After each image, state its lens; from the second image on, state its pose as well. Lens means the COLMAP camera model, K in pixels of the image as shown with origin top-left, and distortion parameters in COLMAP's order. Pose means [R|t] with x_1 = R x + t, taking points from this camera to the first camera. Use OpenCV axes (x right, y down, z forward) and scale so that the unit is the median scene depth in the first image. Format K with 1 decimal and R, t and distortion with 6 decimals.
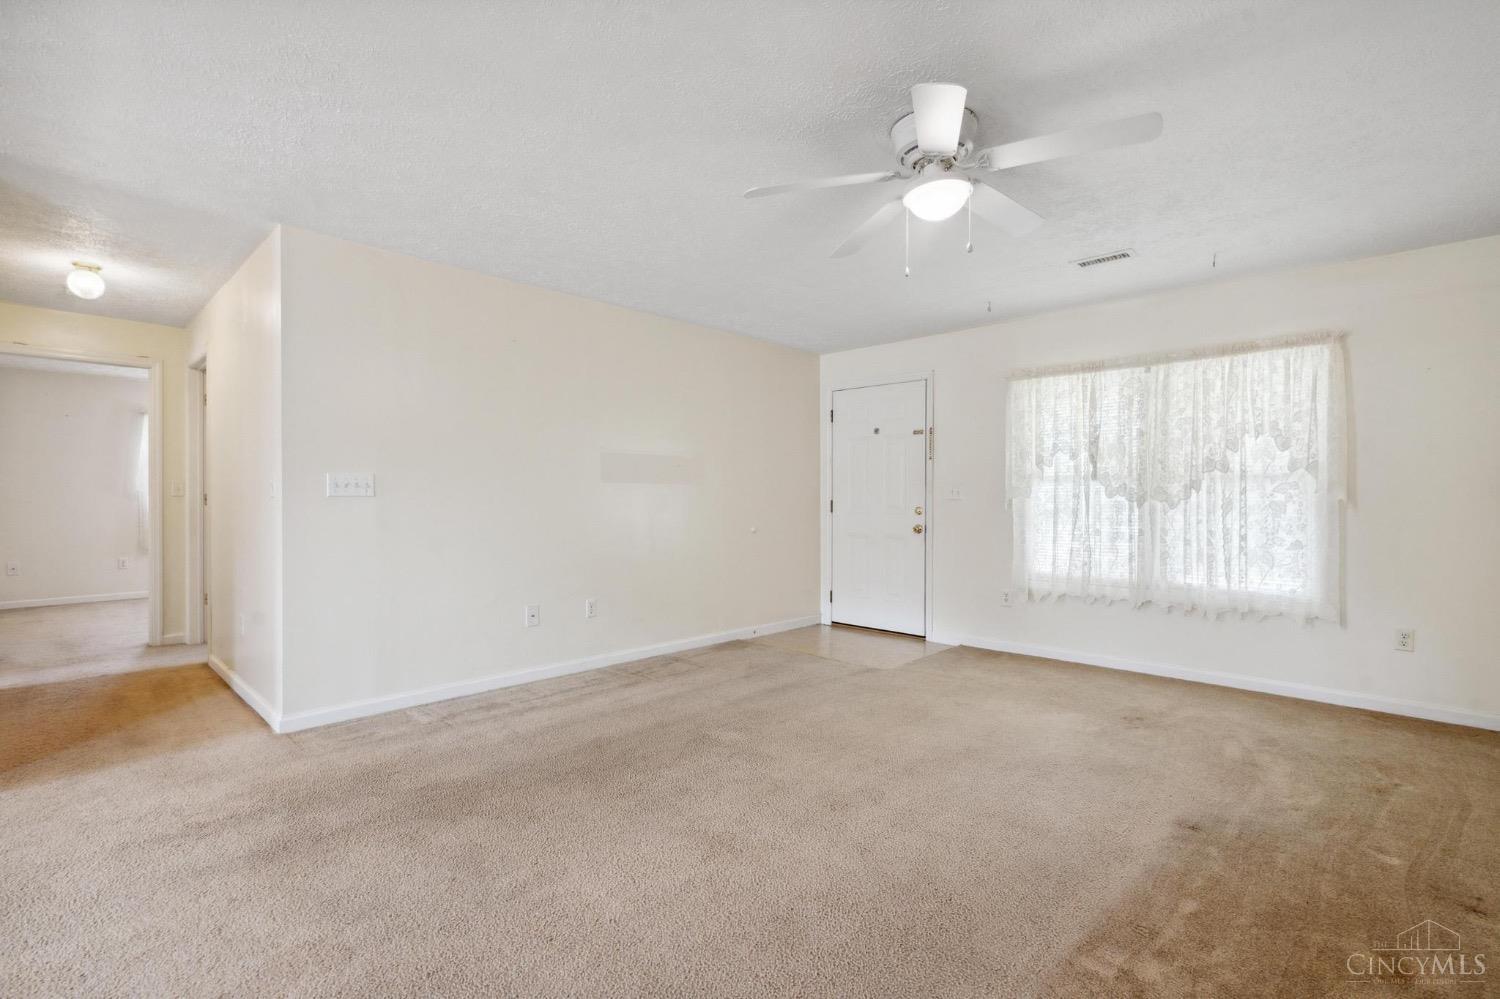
lens RADIAL K [[687.4, 0, 751.3], [0, 687.4, 500.6], [0, 0, 1]] dist [-0.004876, 0.001342]
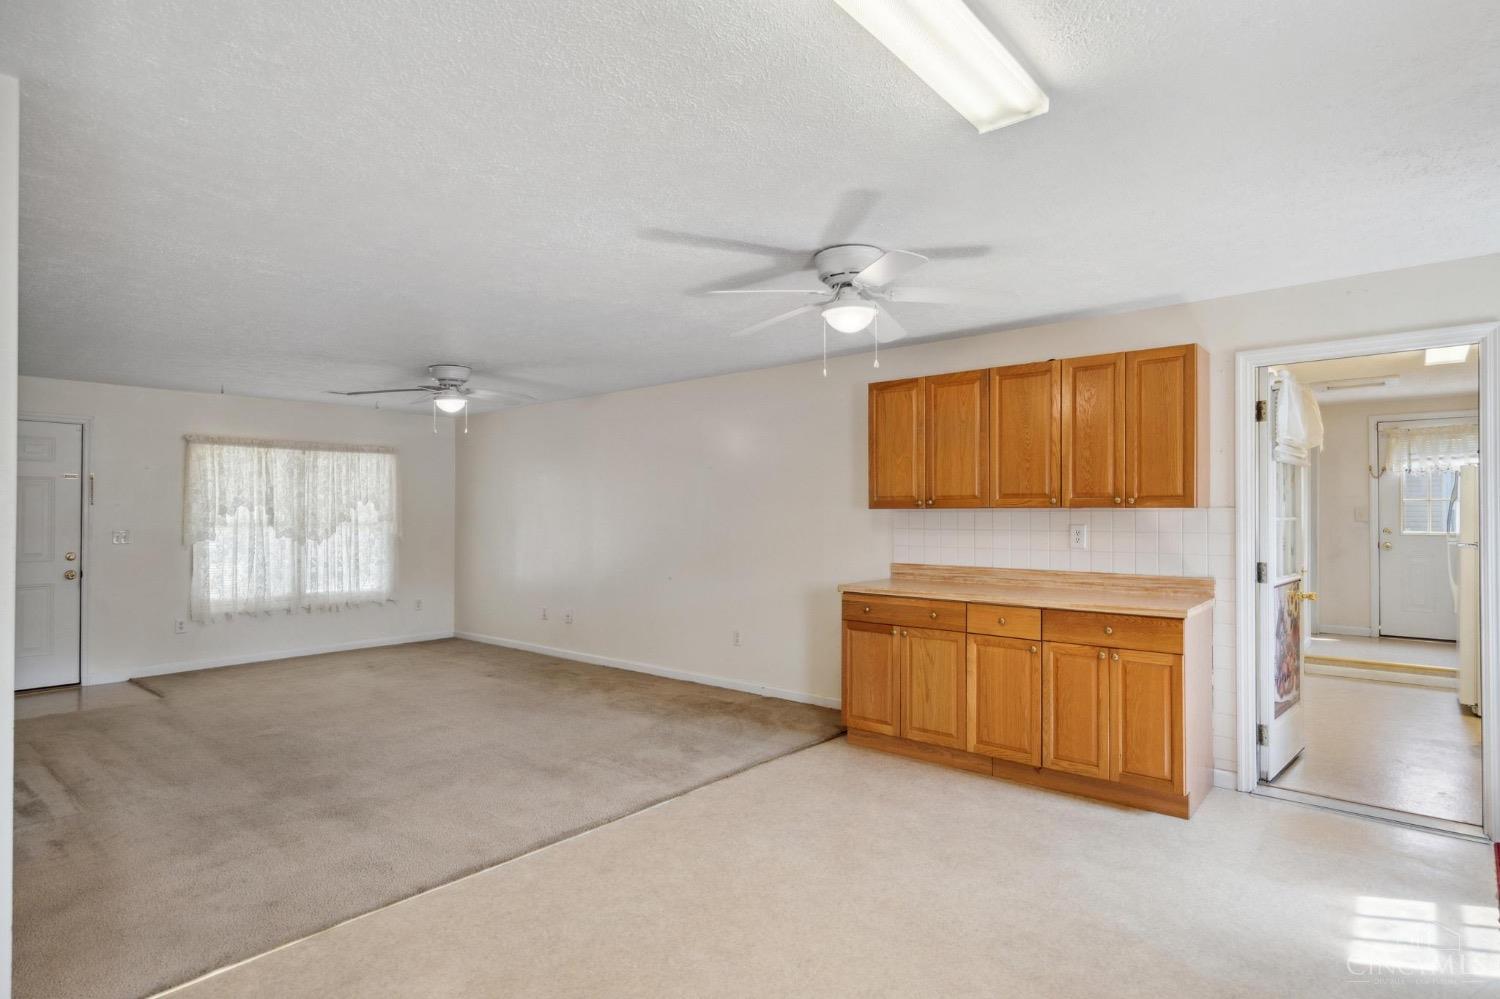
lens RADIAL K [[789.8, 0, 749.1], [0, 789.8, 508.9], [0, 0, 1]] dist [-0.002818, 0.003455]
pose [[-0.053735, 0.002627, 0.998552, -1.162435], [0.003246, 0.999992, -0.002456, -0.058674], [-0.998550, 0.003110, -0.053743, 0.116080]]
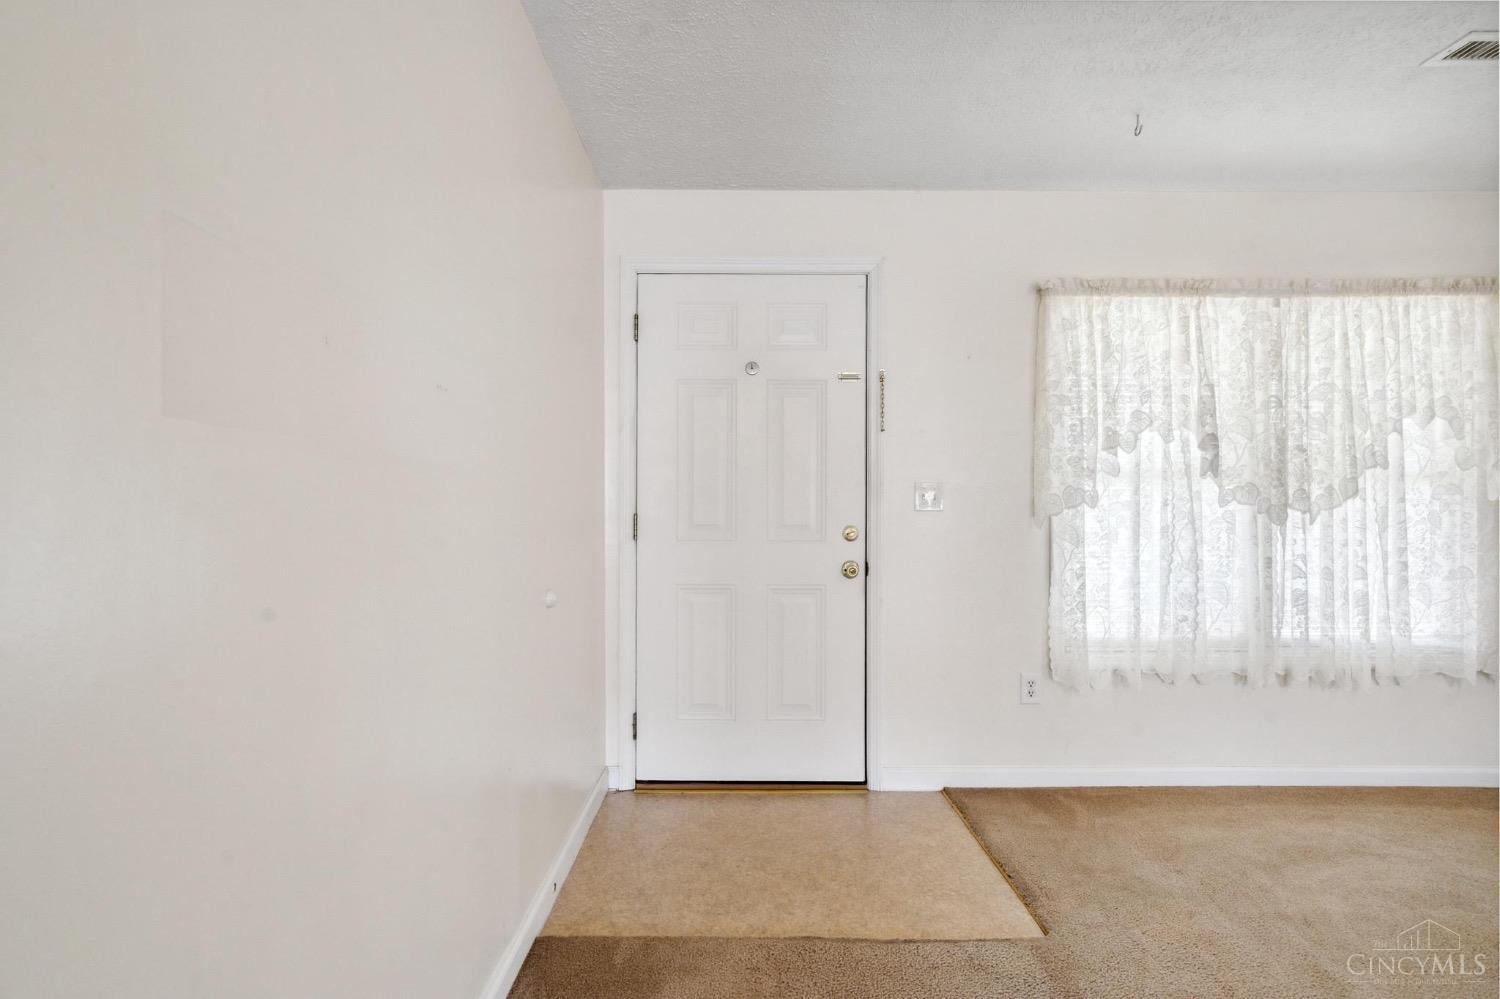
lens RADIAL K [[789.8, 0, 747.4], [0, 789.8, 499.9], [0, 0, 1]] dist [-0.002818, 0.003455]
pose [[0.723286, 0.000526, 0.690548, -0.261063], [0.004545, 0.999974, -0.005523, -0.008319], [-0.690533, 0.007134, 0.723265, 0.789277]]
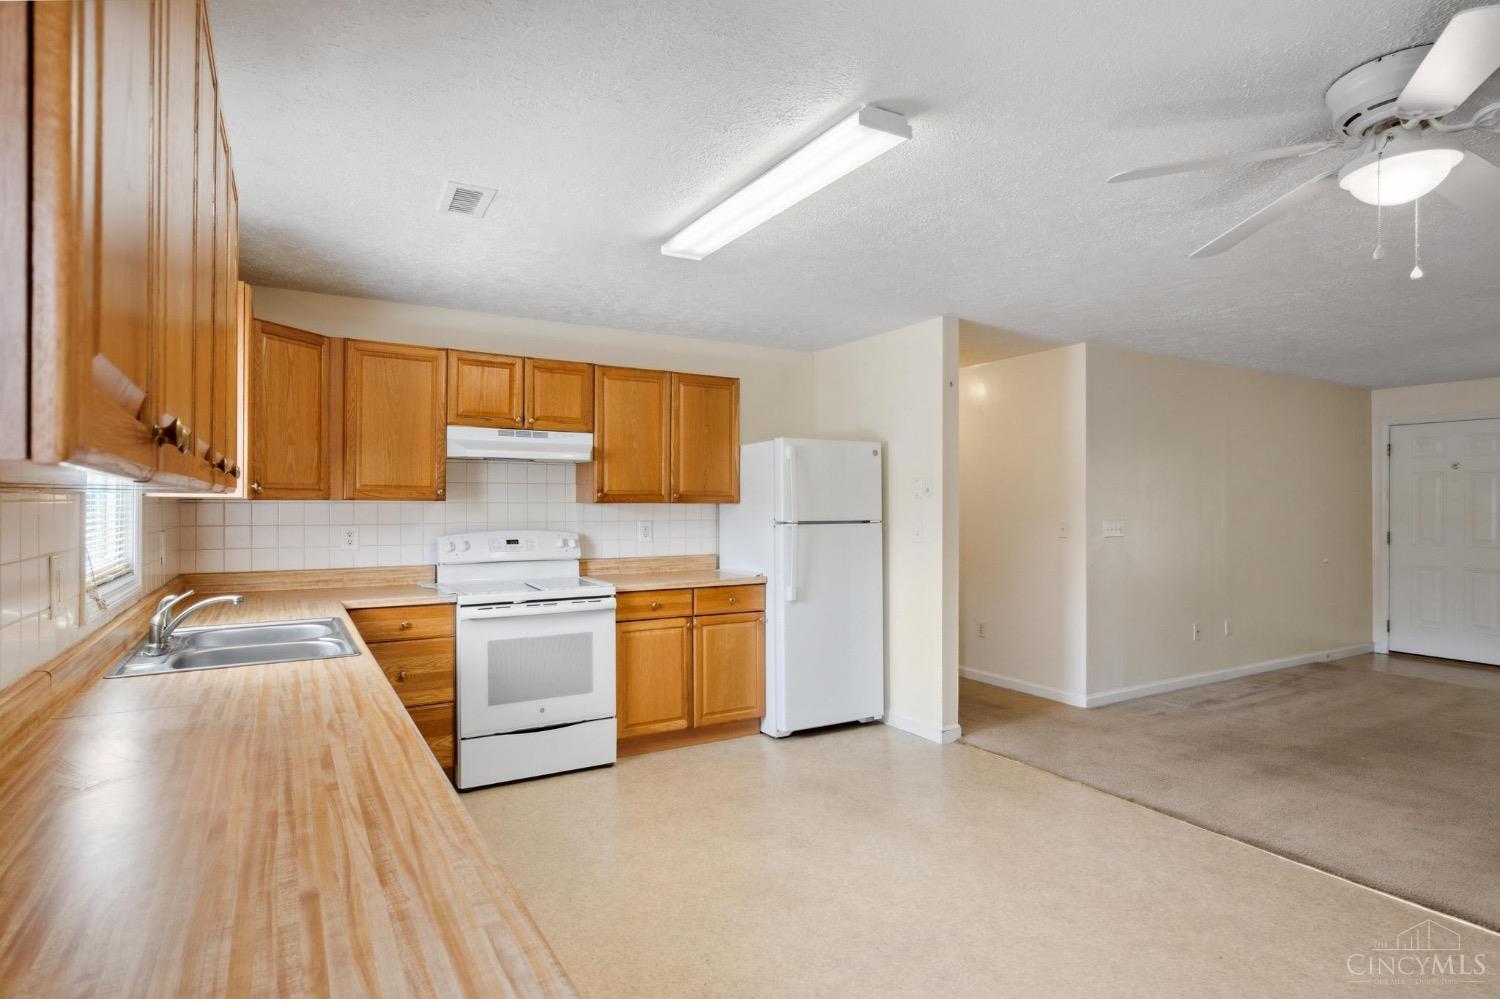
lens RADIAL K [[789.8, 0, 745.3], [0, 789.8, 500.8], [0, 0, 1]] dist [-0.002818, 0.003455]
pose [[0.961791, -0.001188, -0.273781, -0.666938], [-0.000404, 0.999983, -0.005761, -0.054881], [0.273784, 0.005651, 0.961775, -0.545406]]
